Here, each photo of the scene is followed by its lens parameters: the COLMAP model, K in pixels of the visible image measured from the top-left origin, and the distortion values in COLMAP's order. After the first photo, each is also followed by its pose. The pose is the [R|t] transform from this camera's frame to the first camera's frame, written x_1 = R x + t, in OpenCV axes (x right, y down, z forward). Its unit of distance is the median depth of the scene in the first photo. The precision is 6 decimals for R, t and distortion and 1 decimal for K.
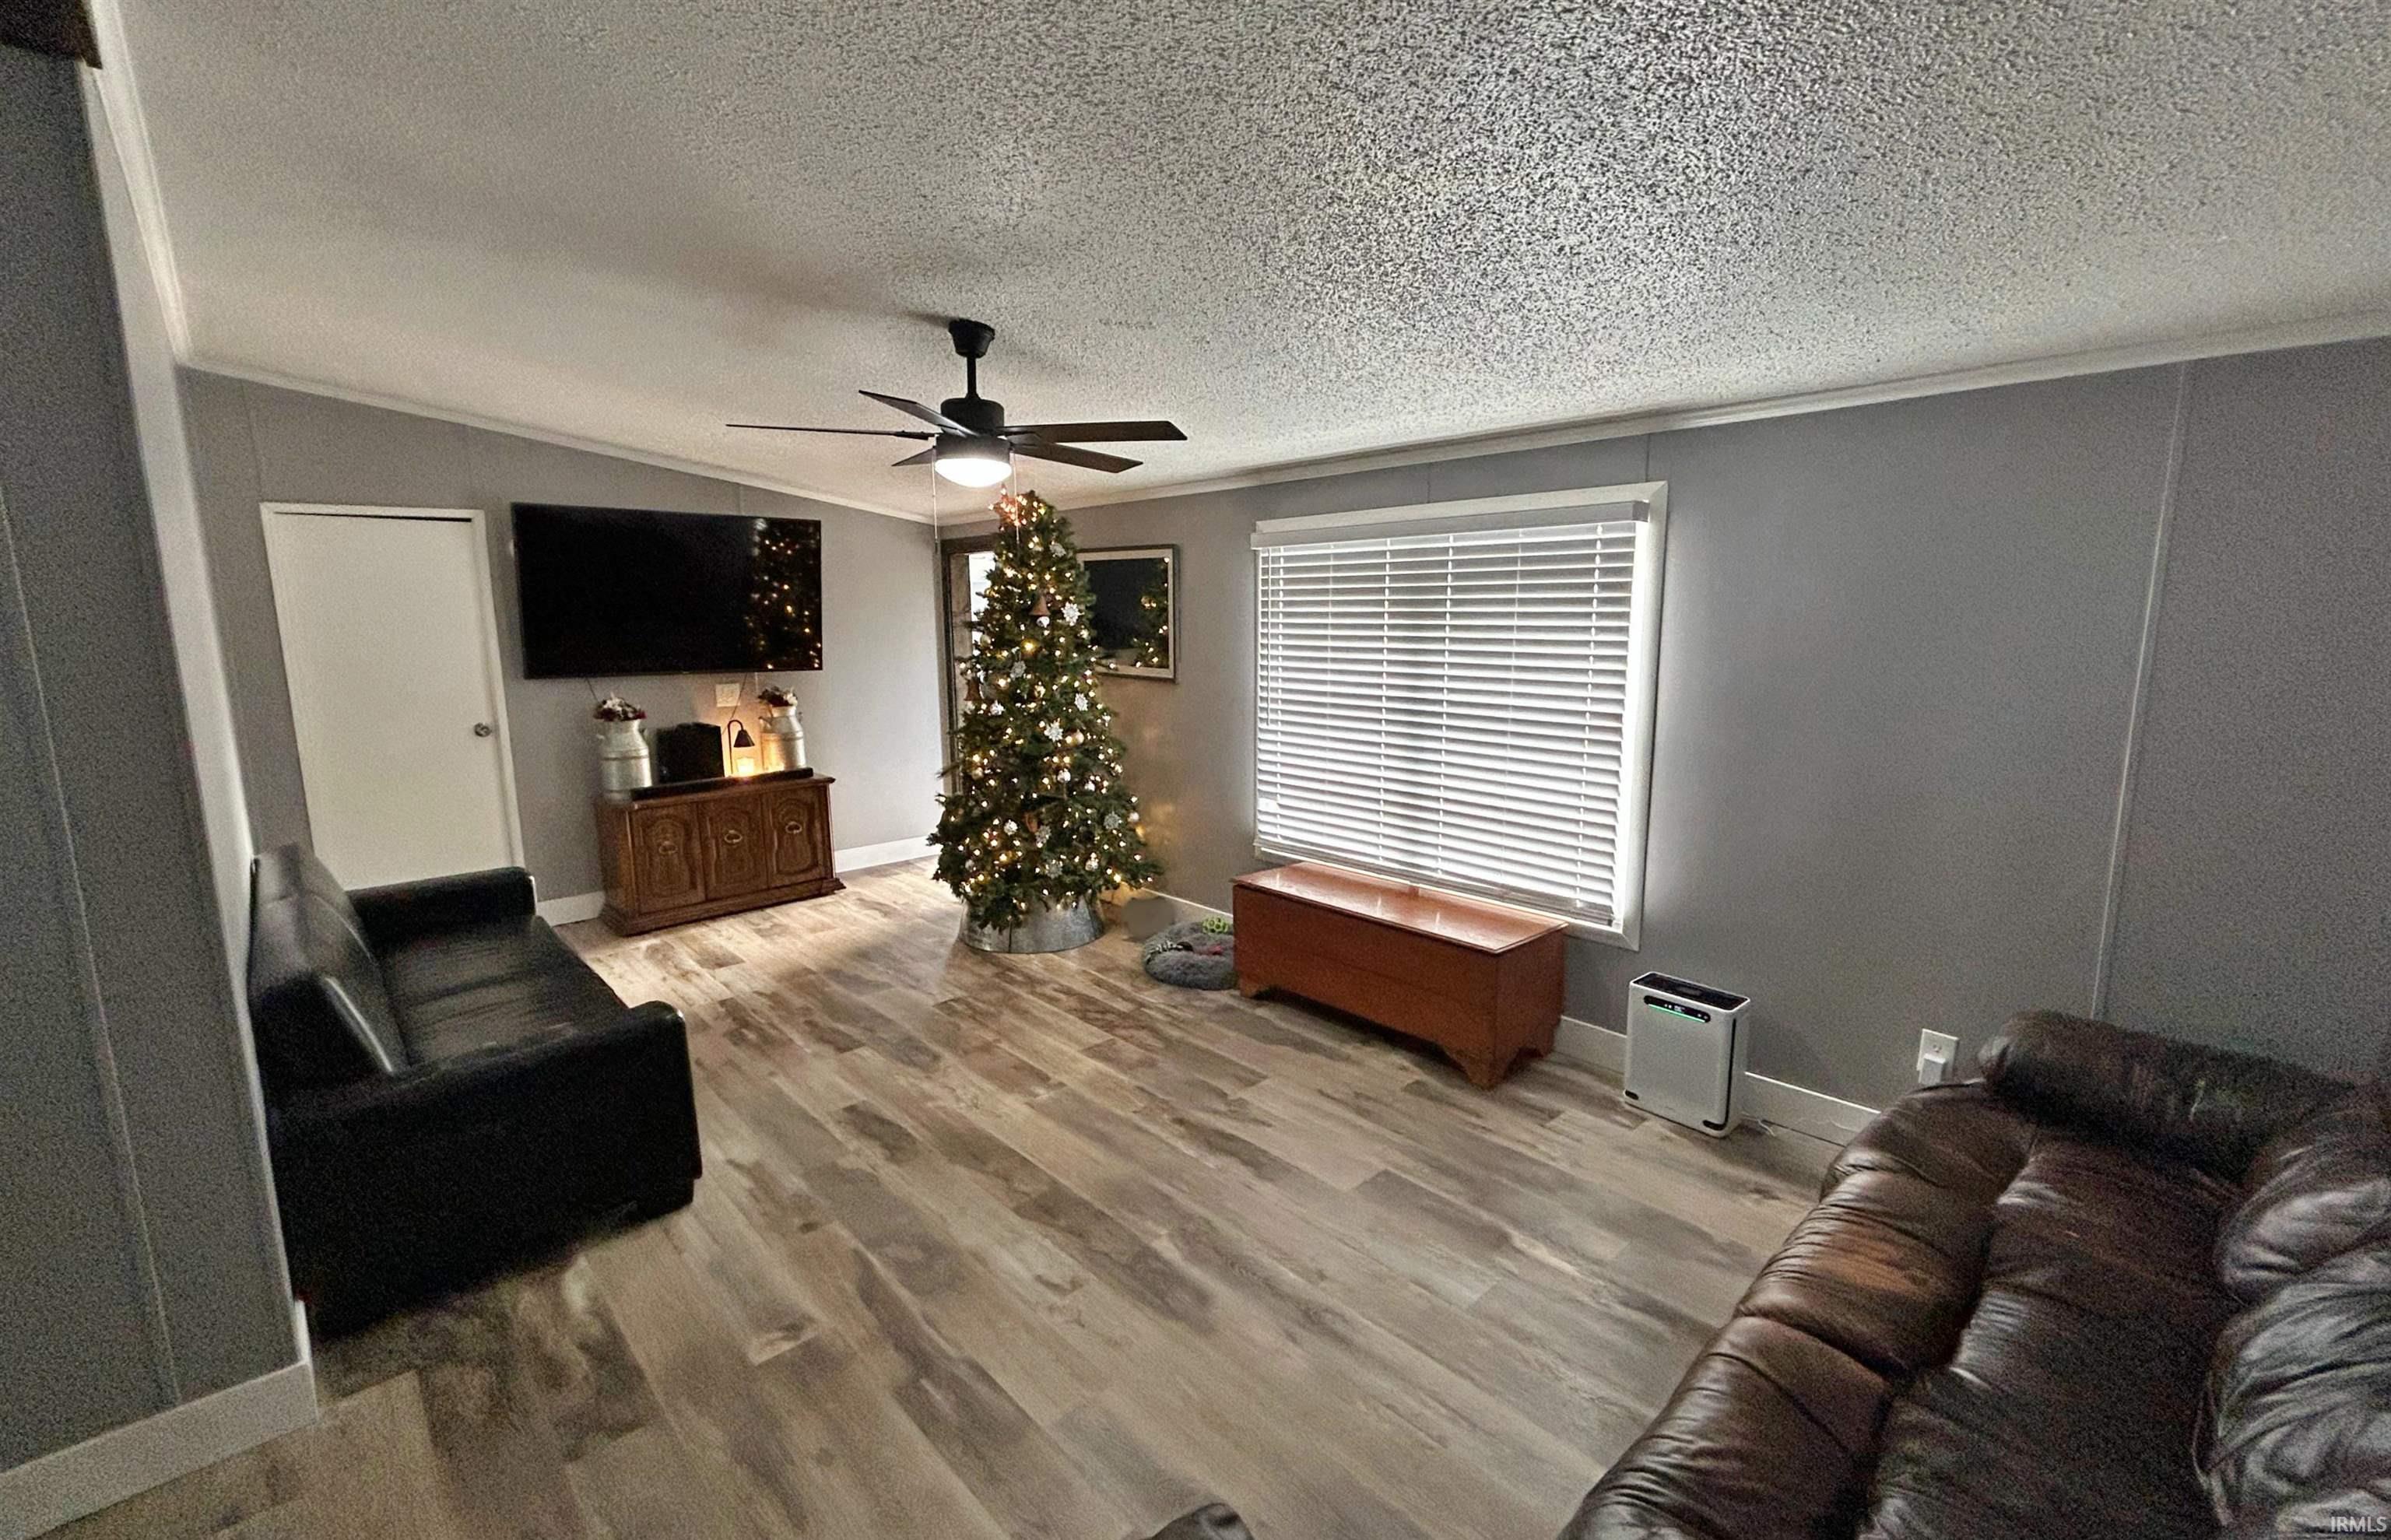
lens RADIAL K [[1003.8, 0, 1179.5], [0, 1003.8, 775.3], [0, 0, 1]] dist [0.000549, 0.000007]
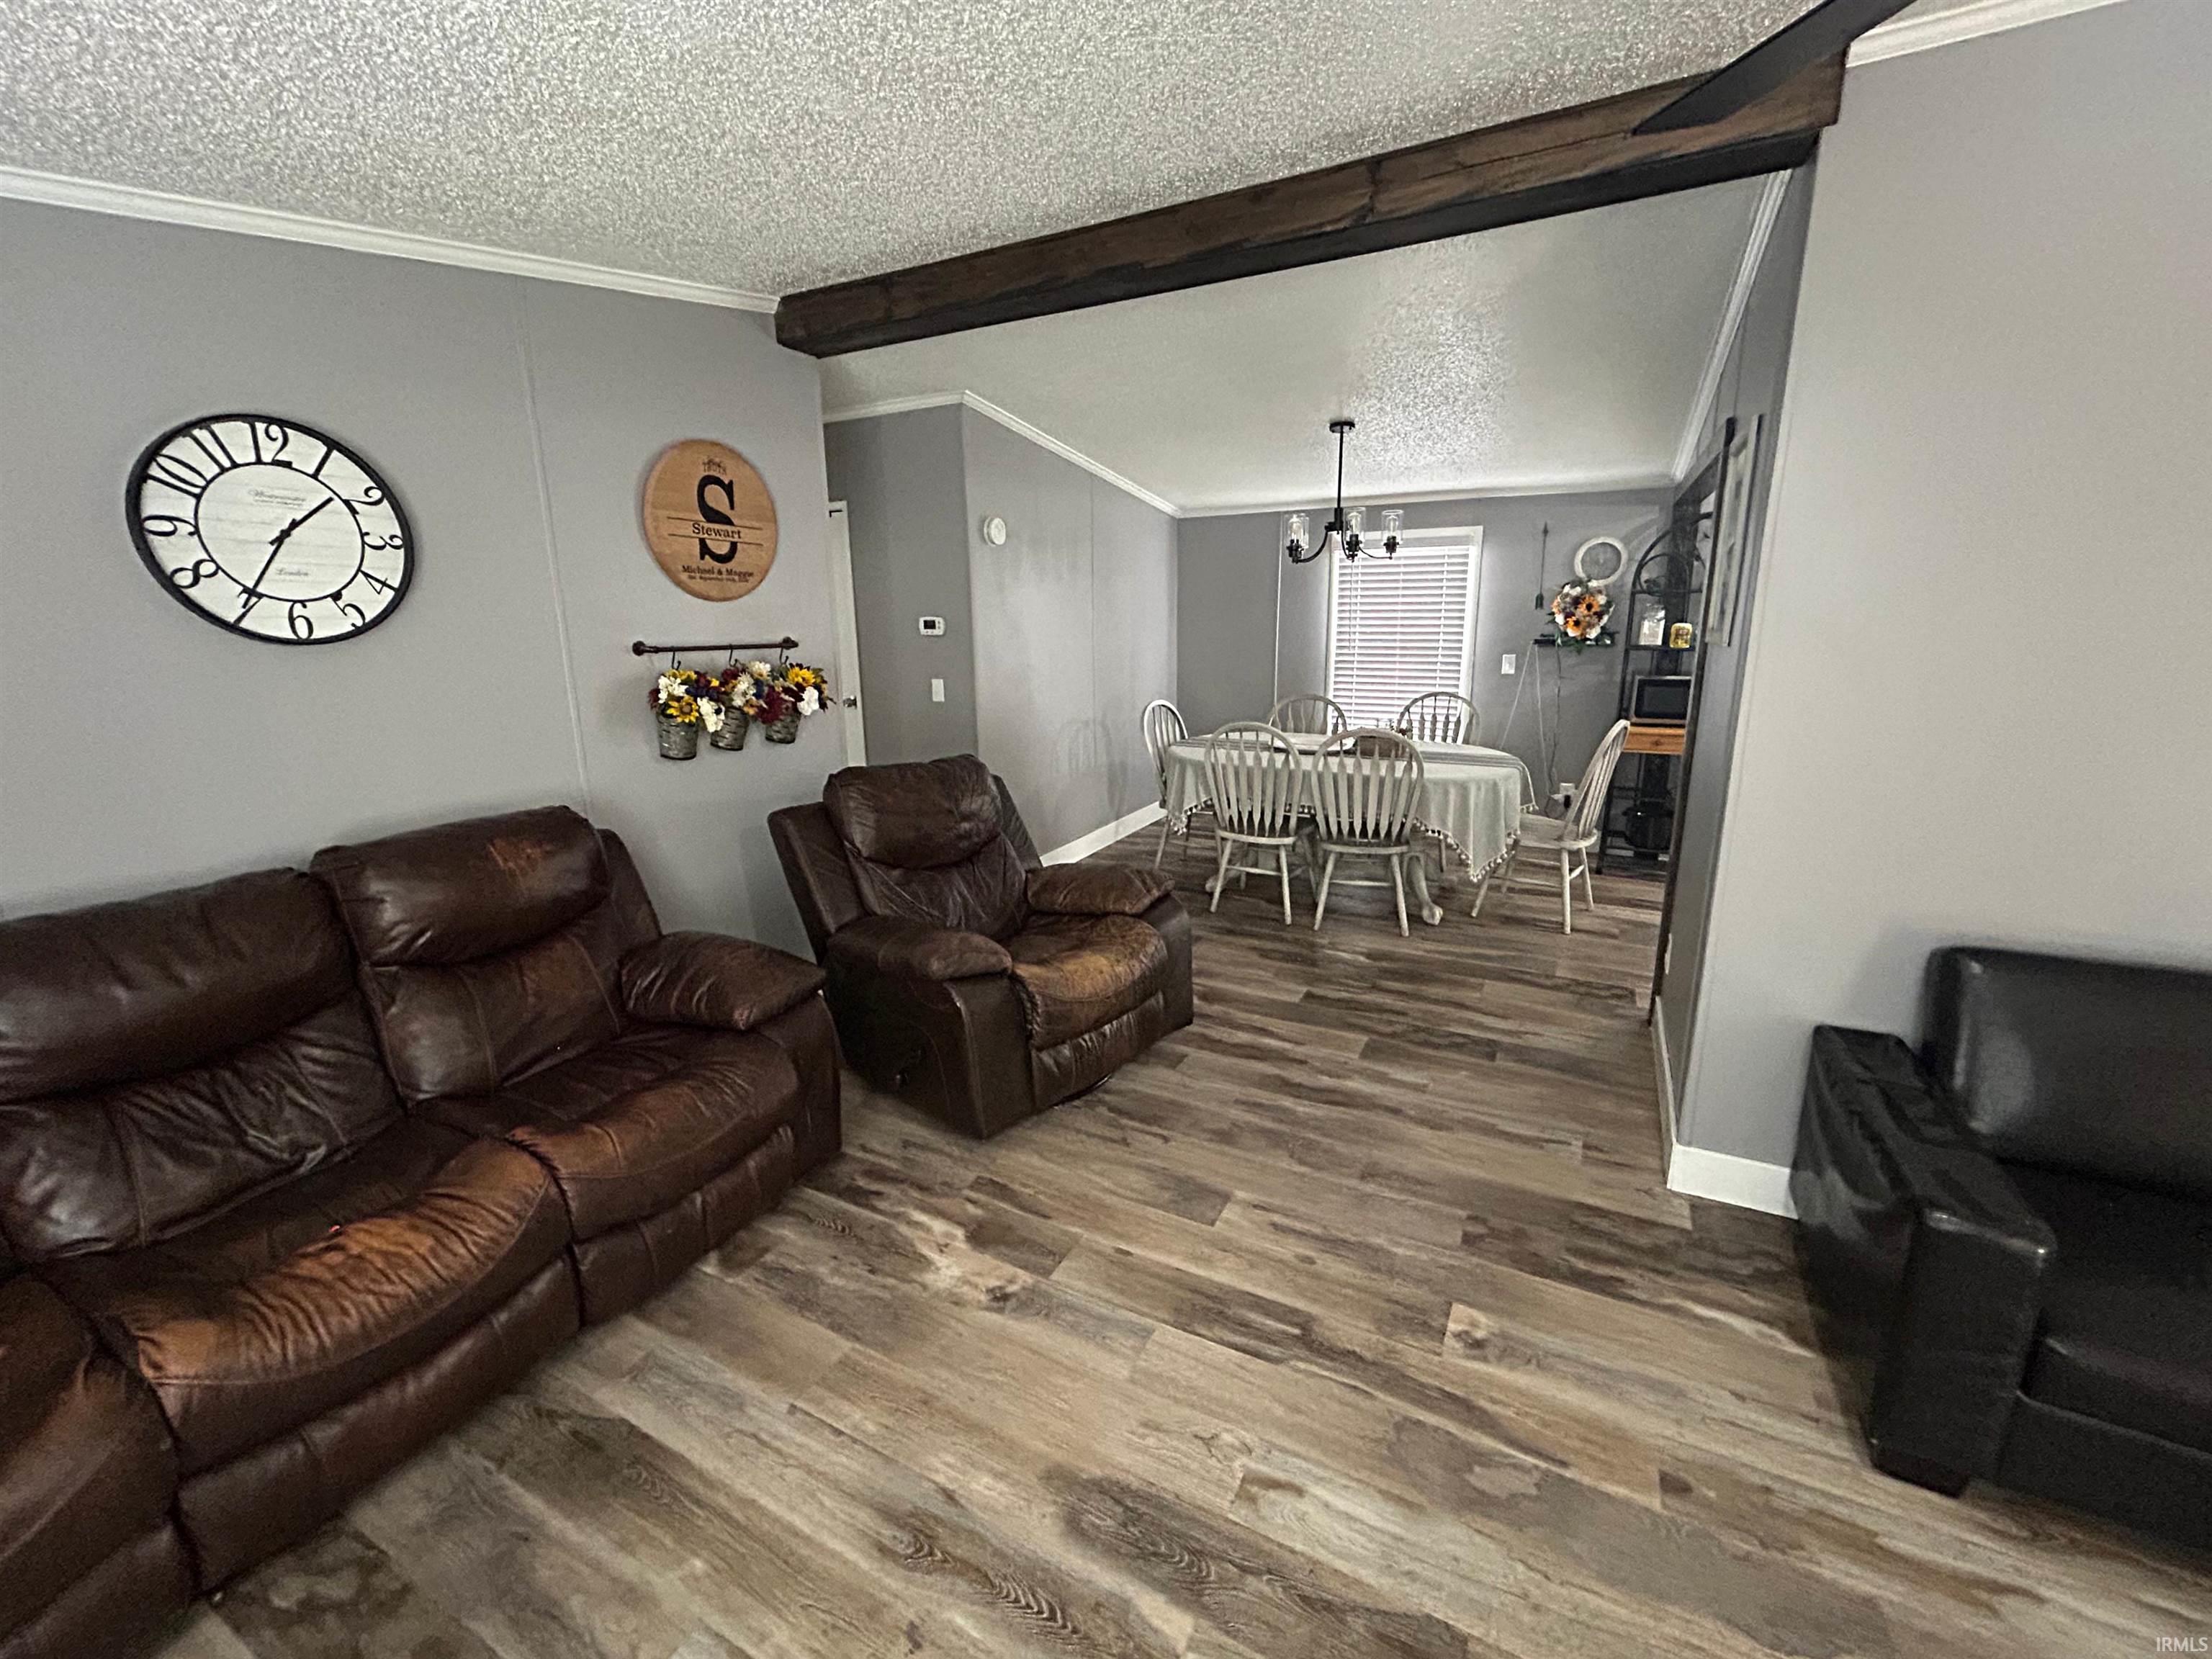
lens RADIAL K [[910.0, 0, 1095.7], [0, 910.0, 823.6], [0, 0, 1]] dist [-0.001584, 0.000883]
pose [[-0.942235, 0.102197, -0.318981, 0.106676], [-0.027422, 0.925584, 0.377547, -0.131597], [0.333828, 0.364485, -0.869316, 0.883378]]
